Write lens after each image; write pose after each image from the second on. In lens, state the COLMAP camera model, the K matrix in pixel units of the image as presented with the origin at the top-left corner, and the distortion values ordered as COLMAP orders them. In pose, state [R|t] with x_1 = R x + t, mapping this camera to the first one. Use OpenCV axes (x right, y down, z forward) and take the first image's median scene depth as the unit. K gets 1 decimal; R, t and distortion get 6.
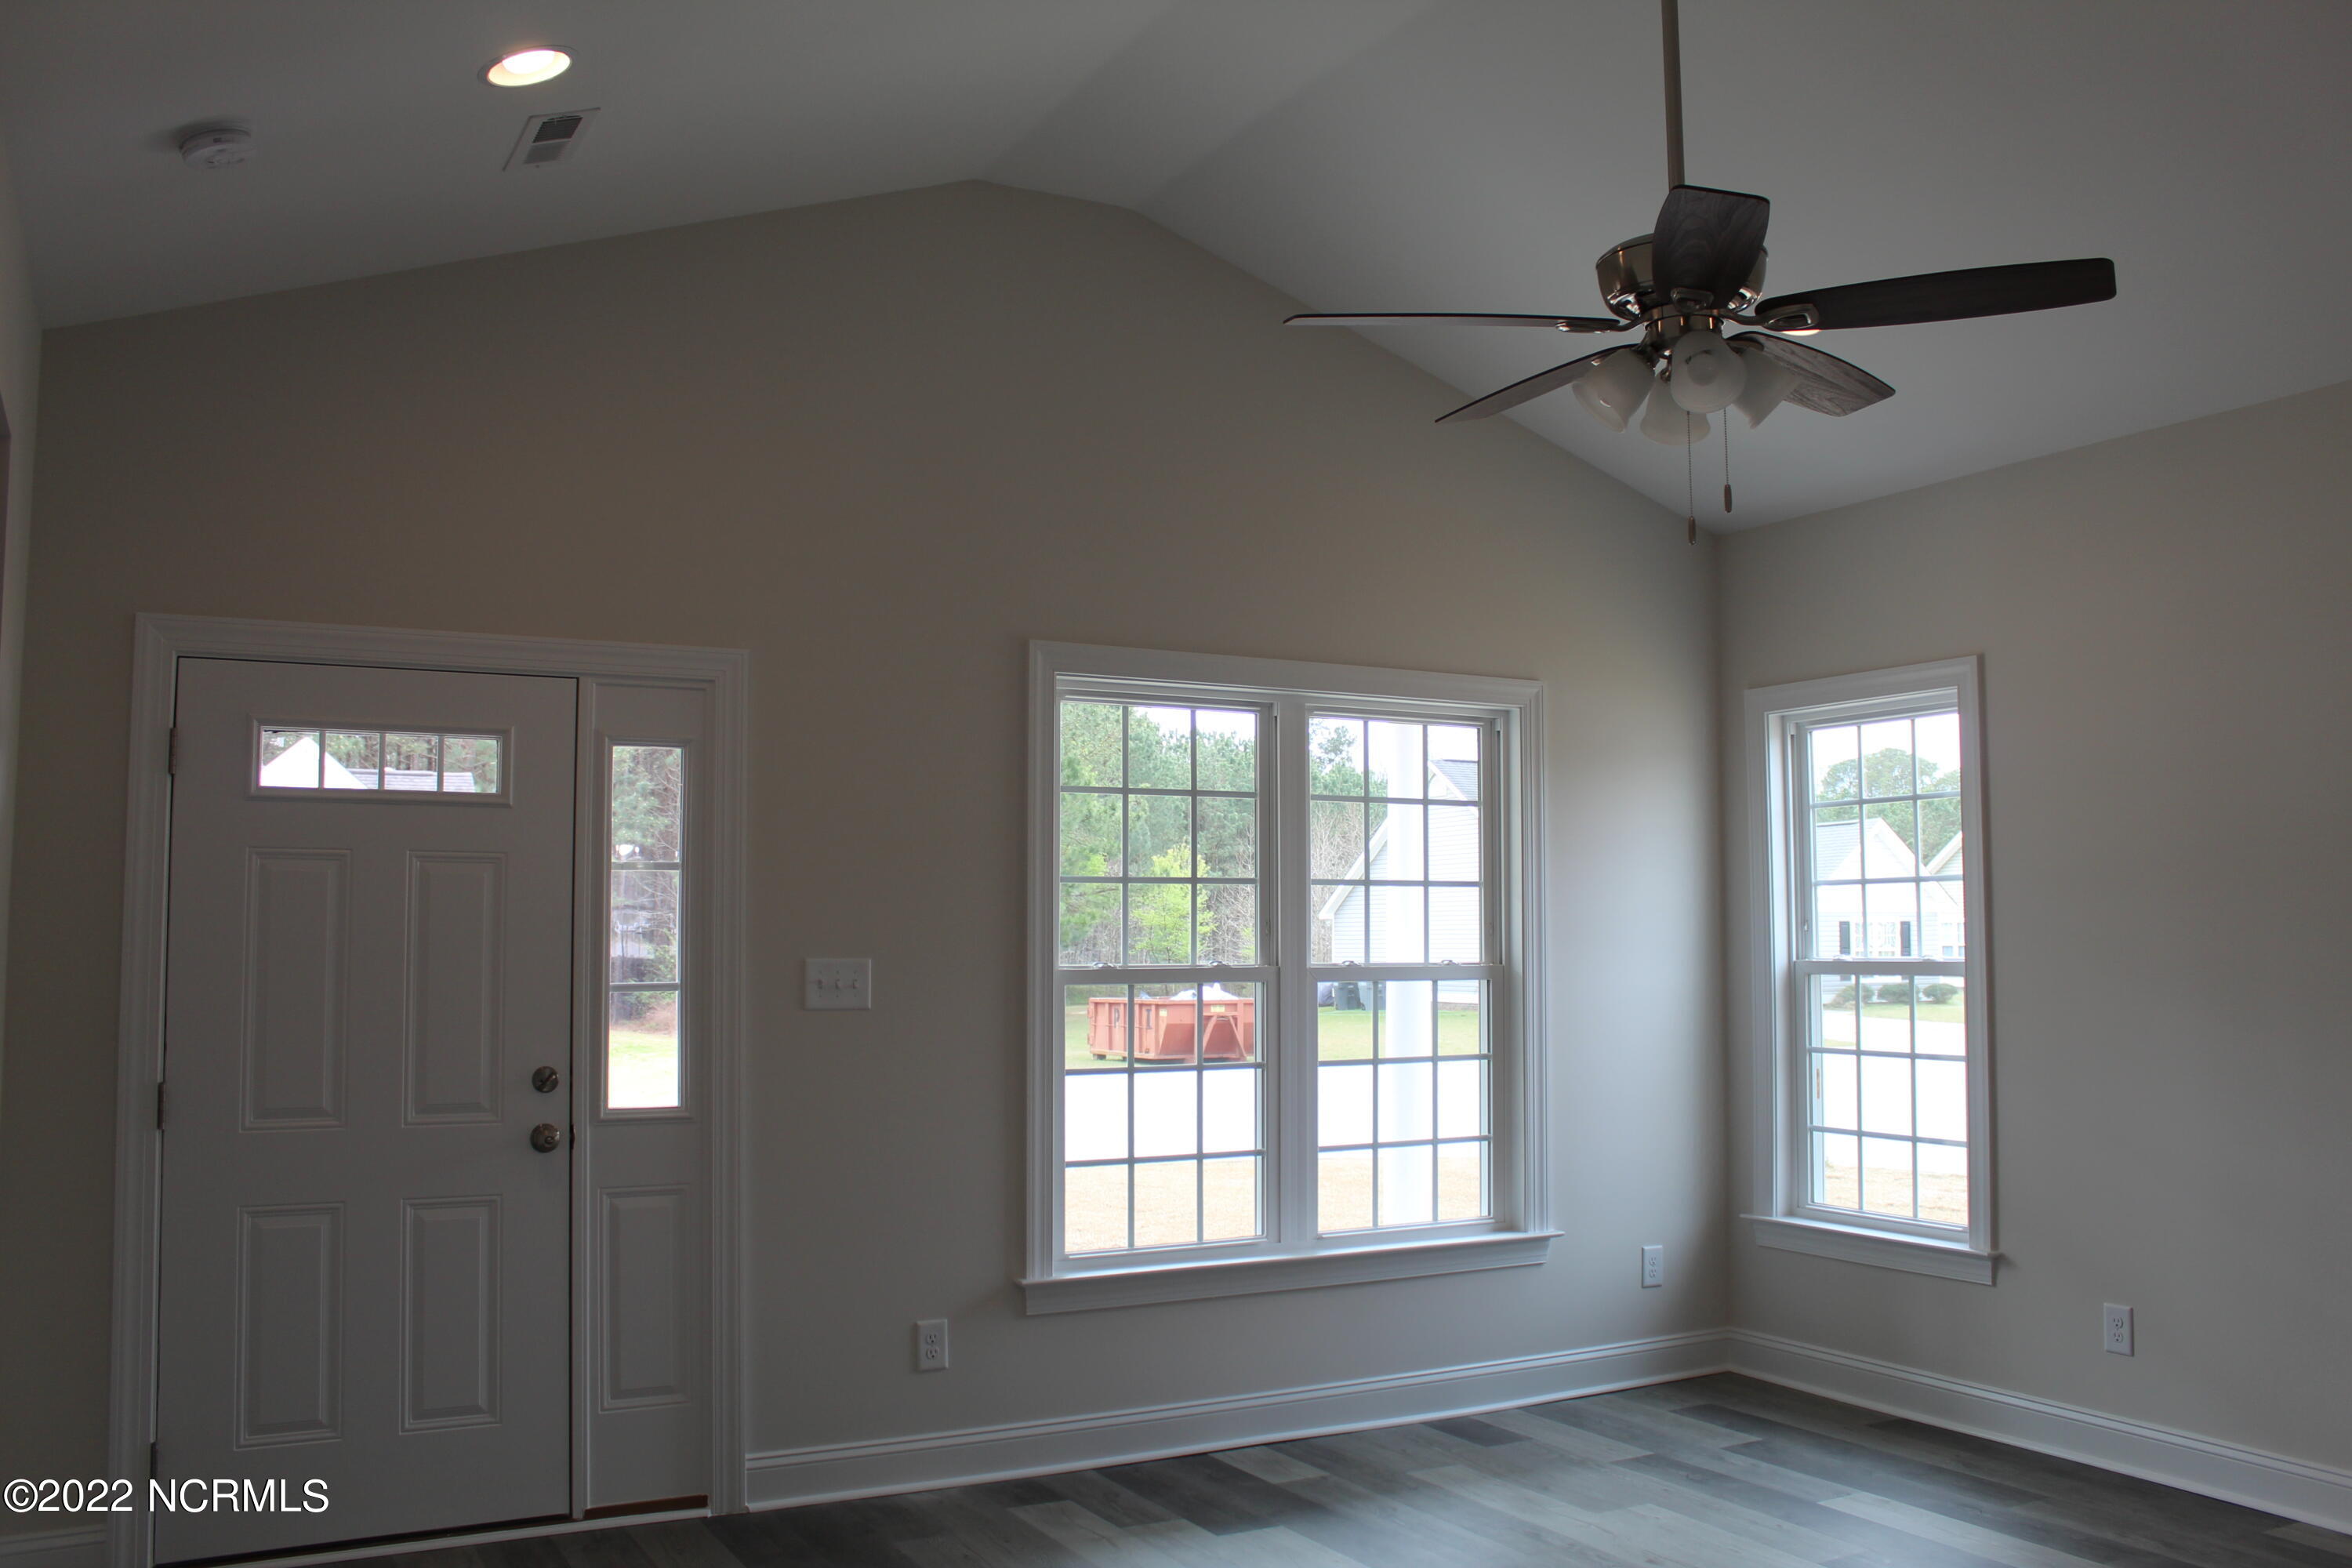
lens RADIAL K [[1976.9, 0, 1176.0], [0, 1976.9, 784.0], [0, 0, 1]] dist [-0.174090, 0.159121]
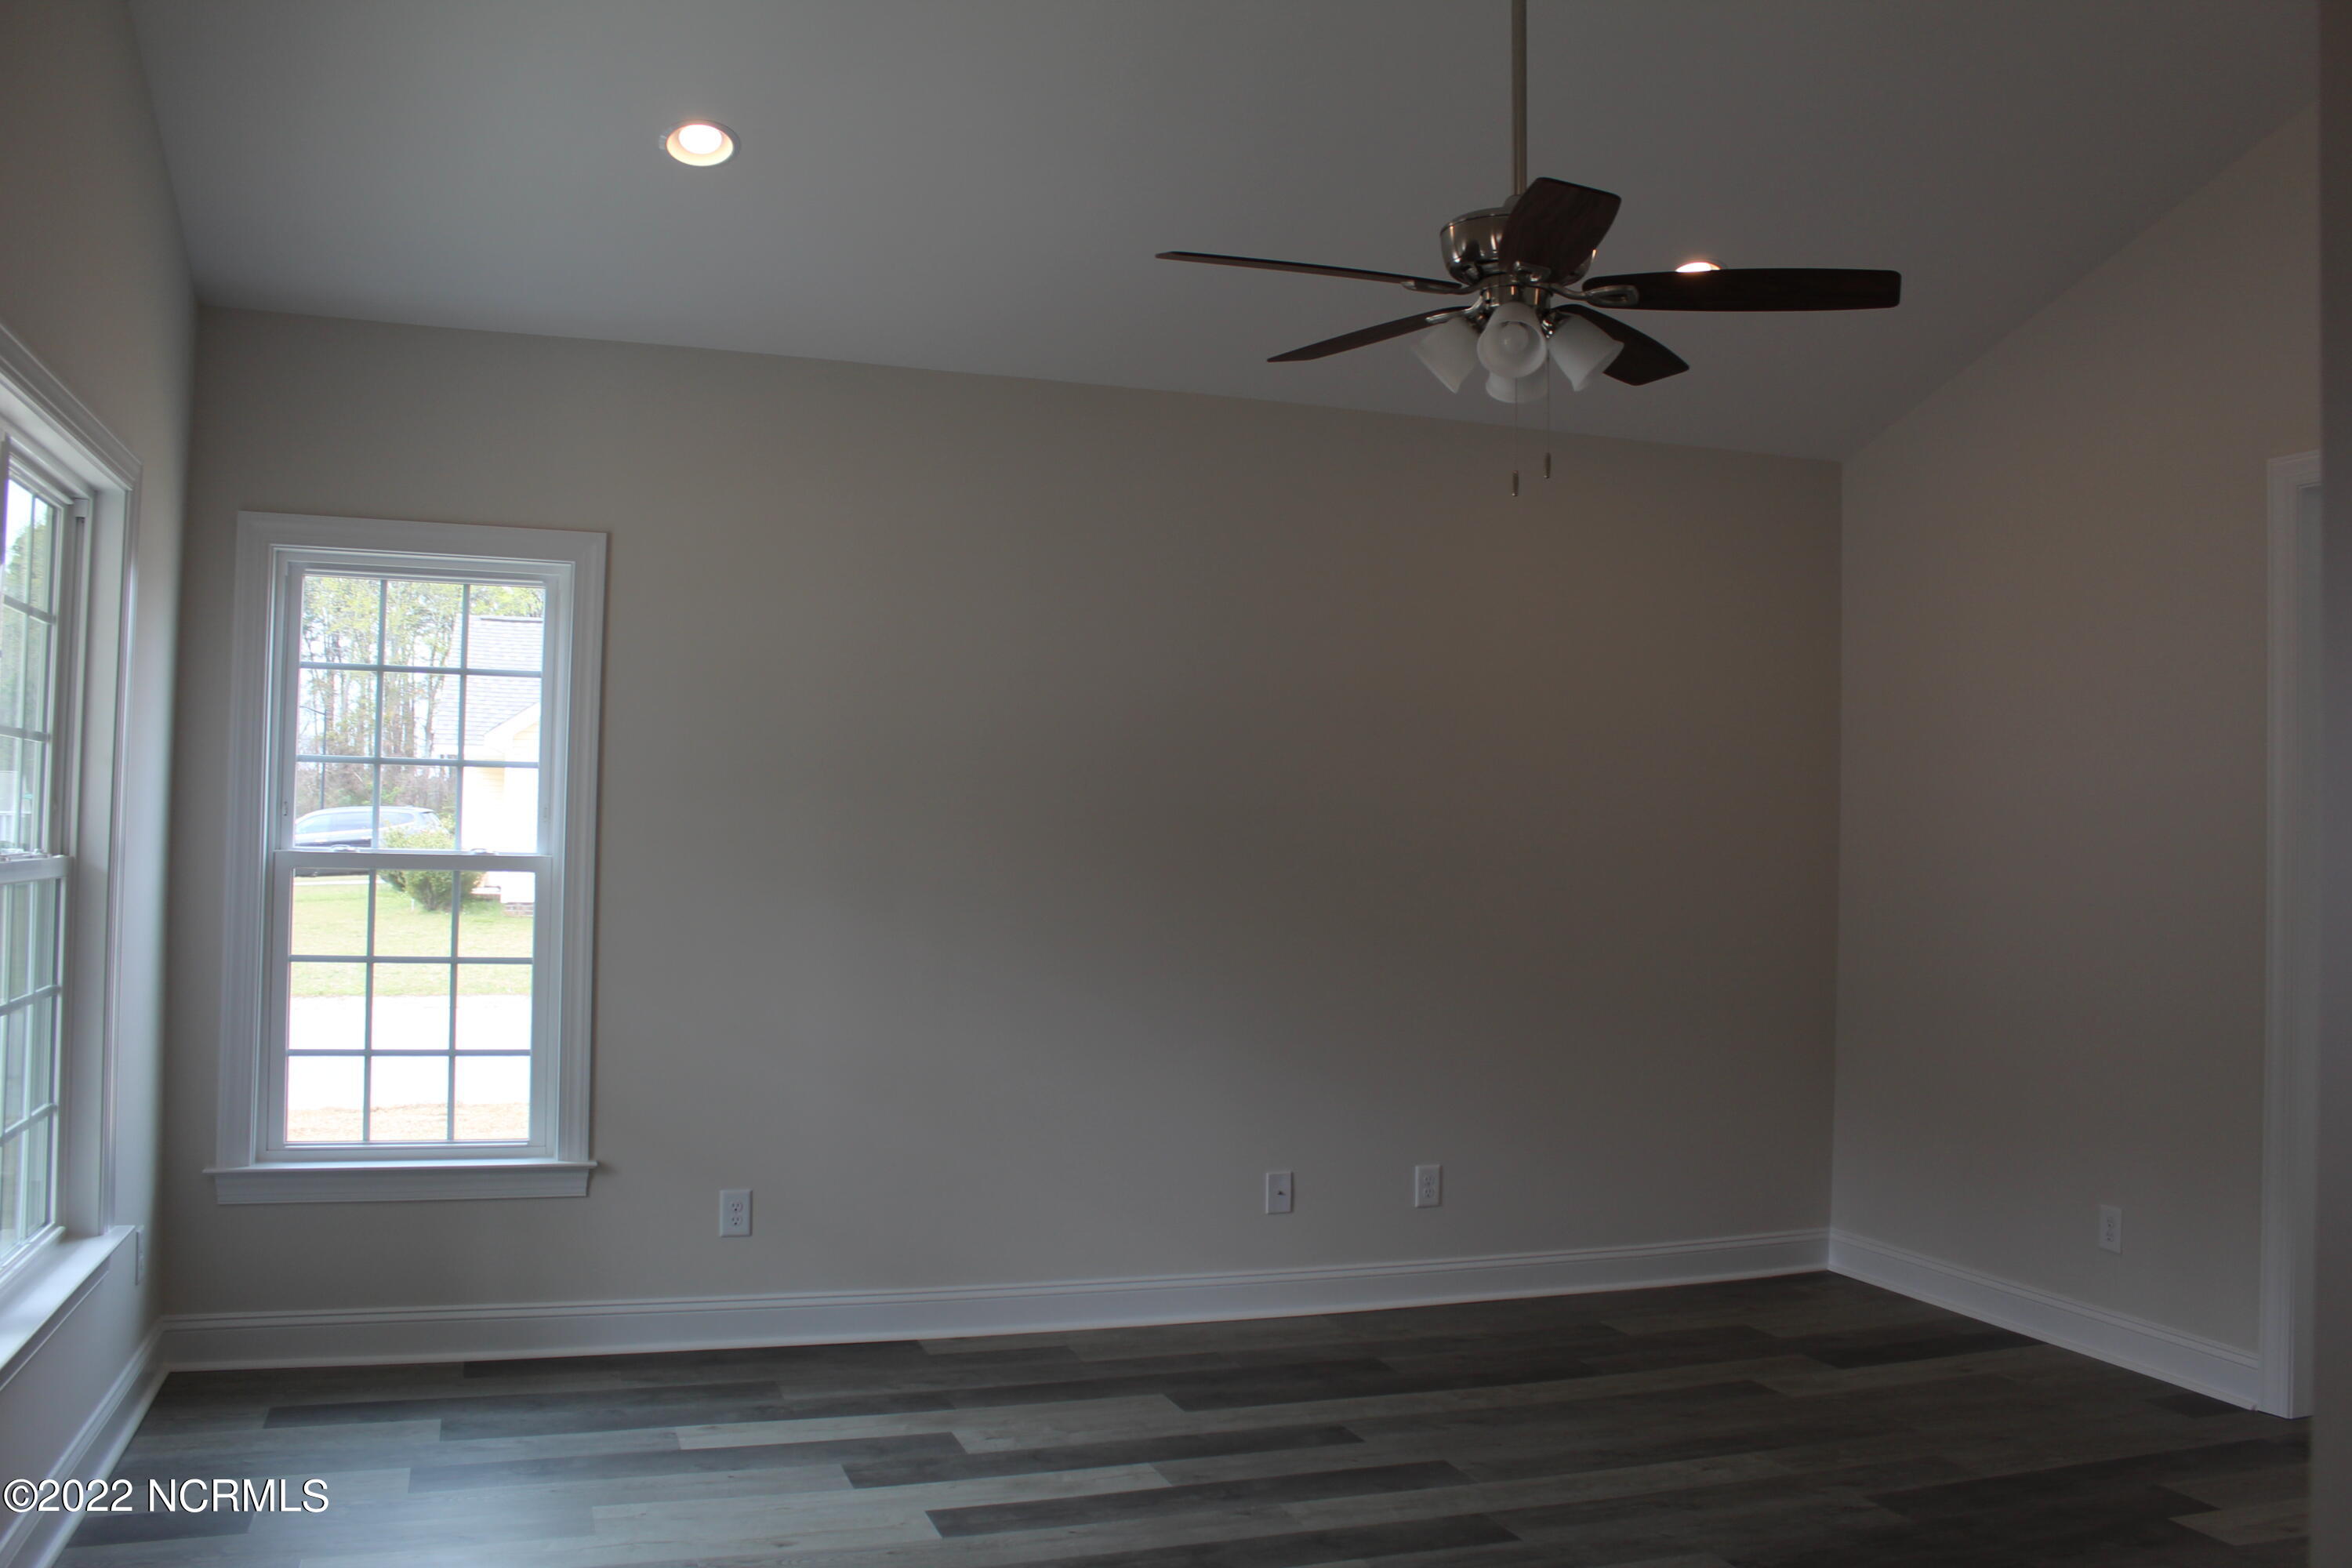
lens RADIAL K [[1976.9, 0, 1176.0], [0, 1976.9, 784.0], [0, 0, 1]] dist [-0.174090, 0.159121]
pose [[0.169547, 0.002613, 0.985519, -0.463462], [-0.105103, 0.994341, 0.015446, 0.010831], [-0.979902, -0.106200, 0.168862, 0.550776]]
